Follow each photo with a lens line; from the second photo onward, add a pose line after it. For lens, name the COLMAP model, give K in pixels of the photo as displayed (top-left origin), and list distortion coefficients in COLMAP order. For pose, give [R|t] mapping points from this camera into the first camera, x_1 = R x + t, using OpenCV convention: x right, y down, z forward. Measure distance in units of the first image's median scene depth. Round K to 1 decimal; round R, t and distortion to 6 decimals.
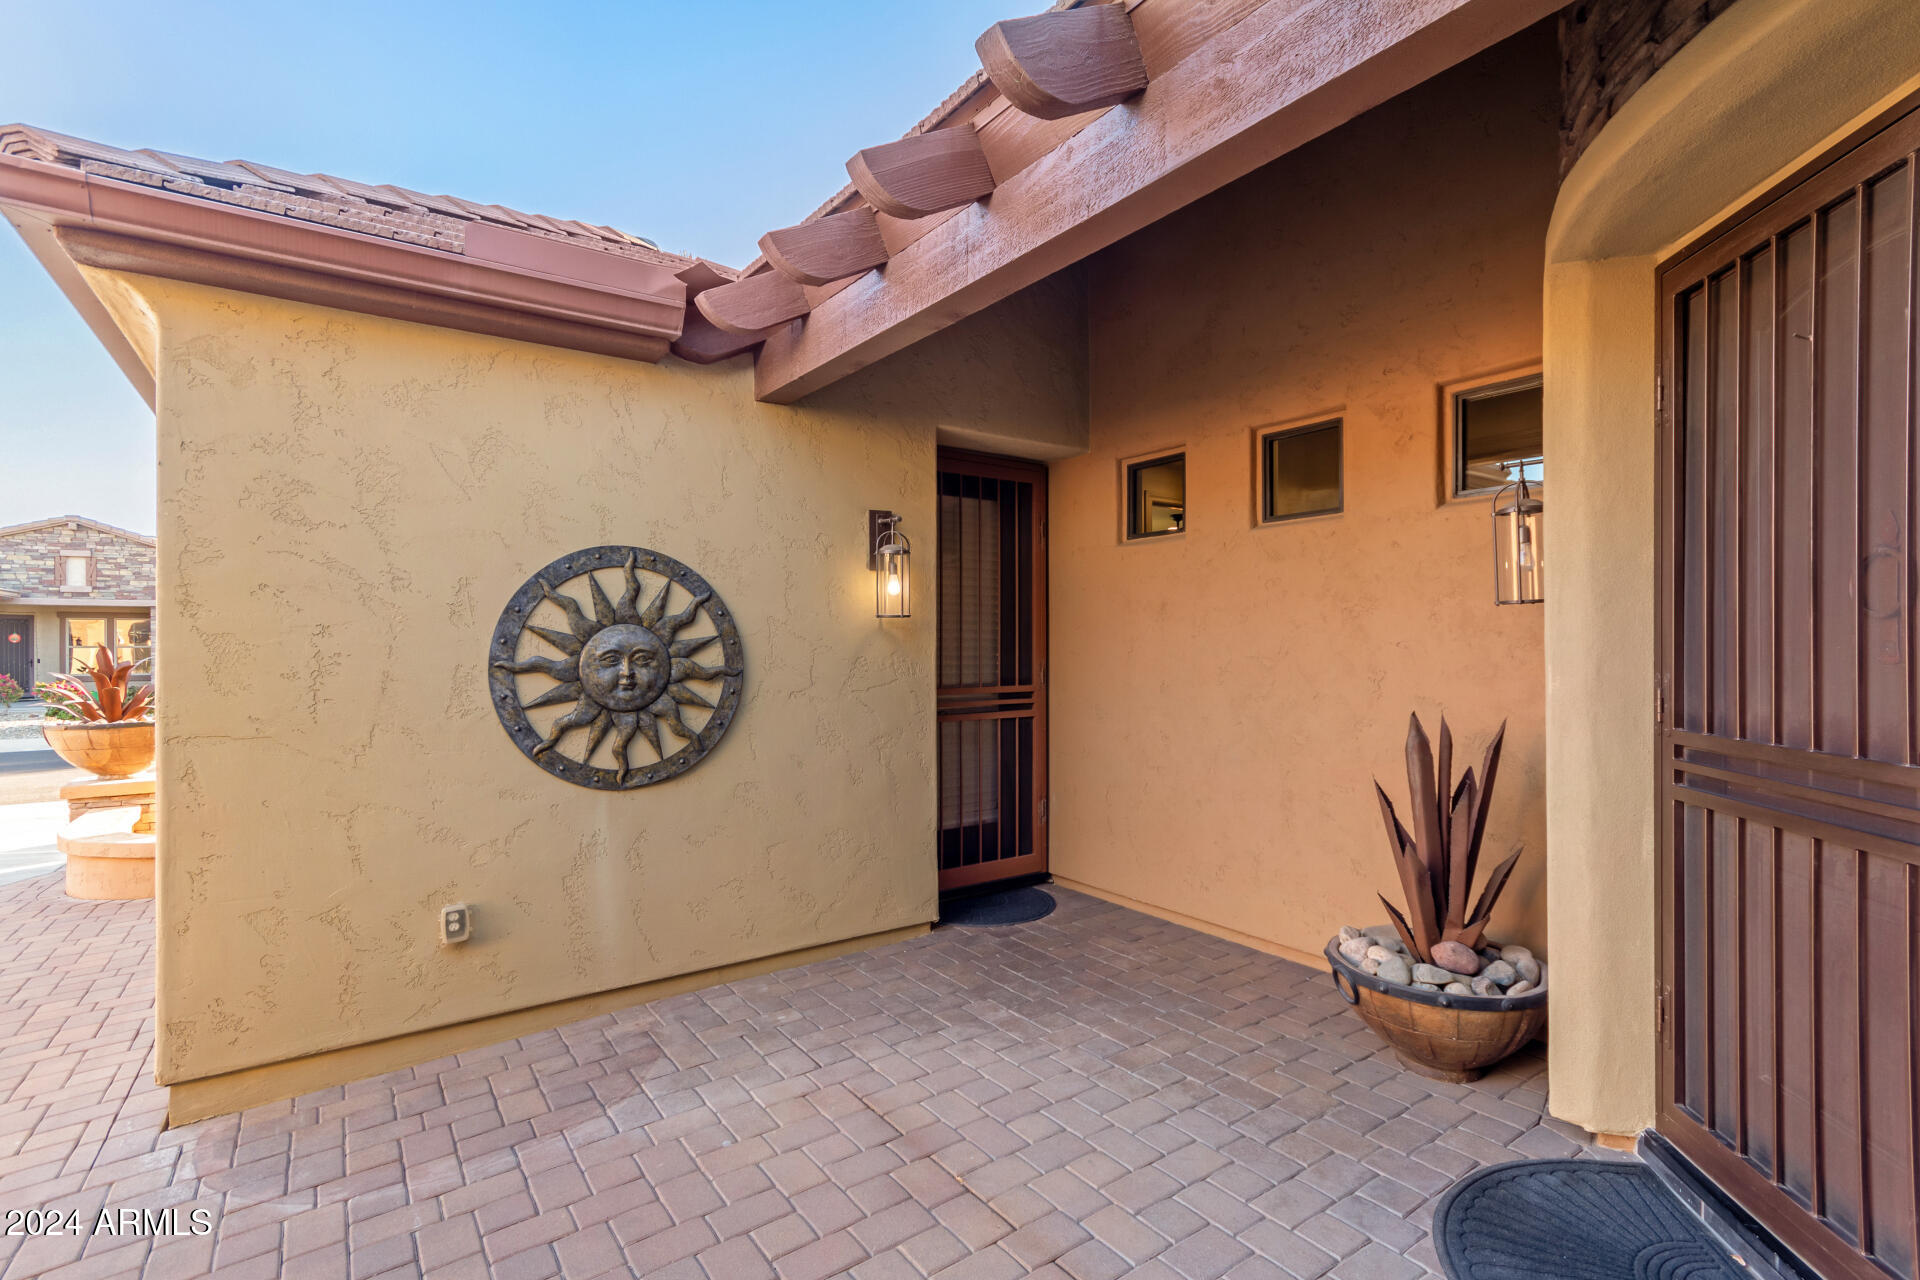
lens RADIAL K [[907.2, 0, 966.6], [0, 907.2, 646.9], [0, 0, 1]] dist [-0.000534, -0.000609]
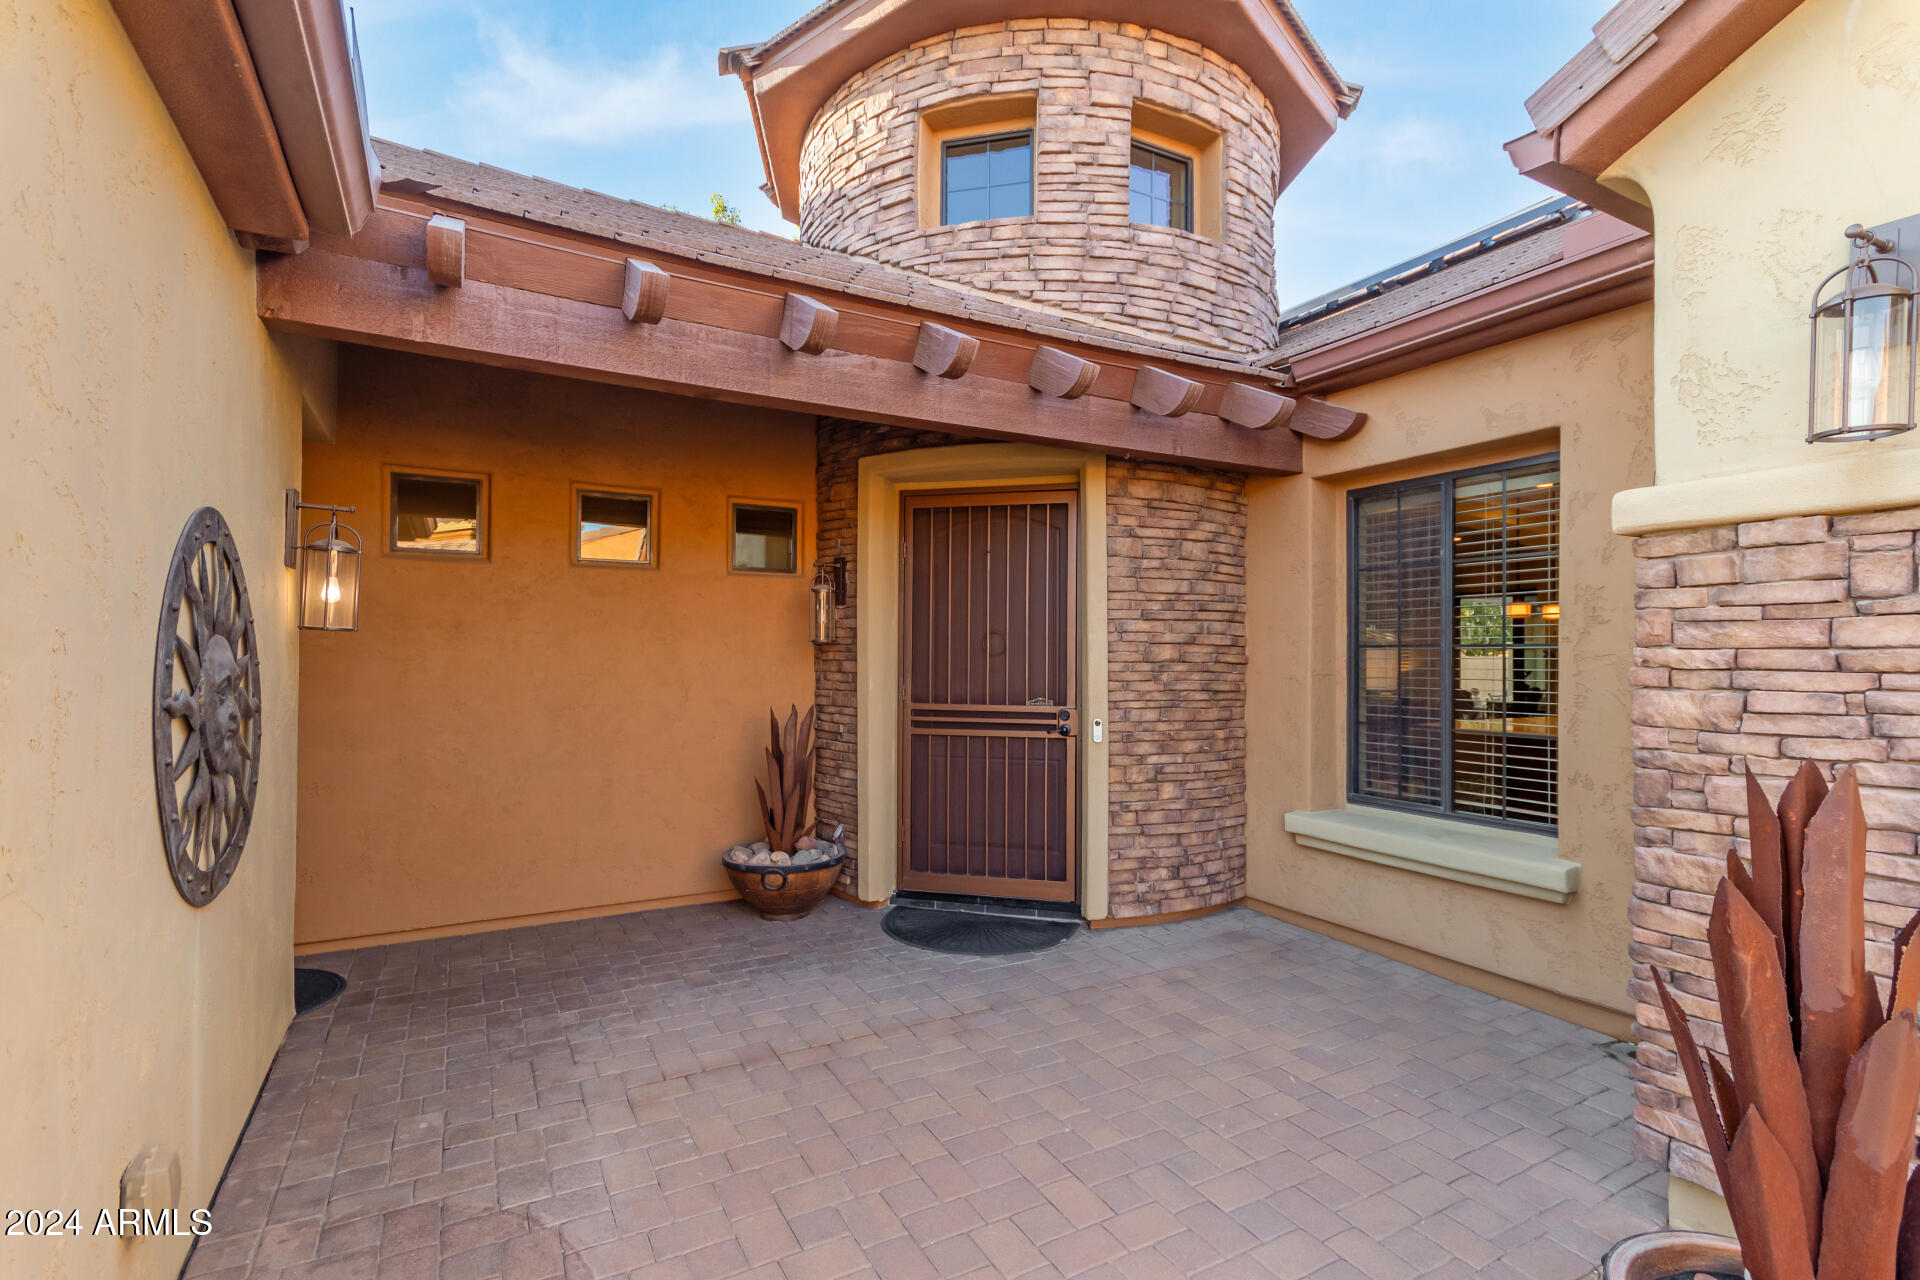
lens RADIAL K [[907.2, 0, 973.5], [0, 907.2, 645.4], [0, 0, 1]] dist [-0.000534, -0.000609]
pose [[0.091035, 0.018917, 0.995668, -0.979122], [-0.001762, 0.999821, -0.018835, -0.005875], [-0.995846, -0.000039, 0.091052, 0.438671]]
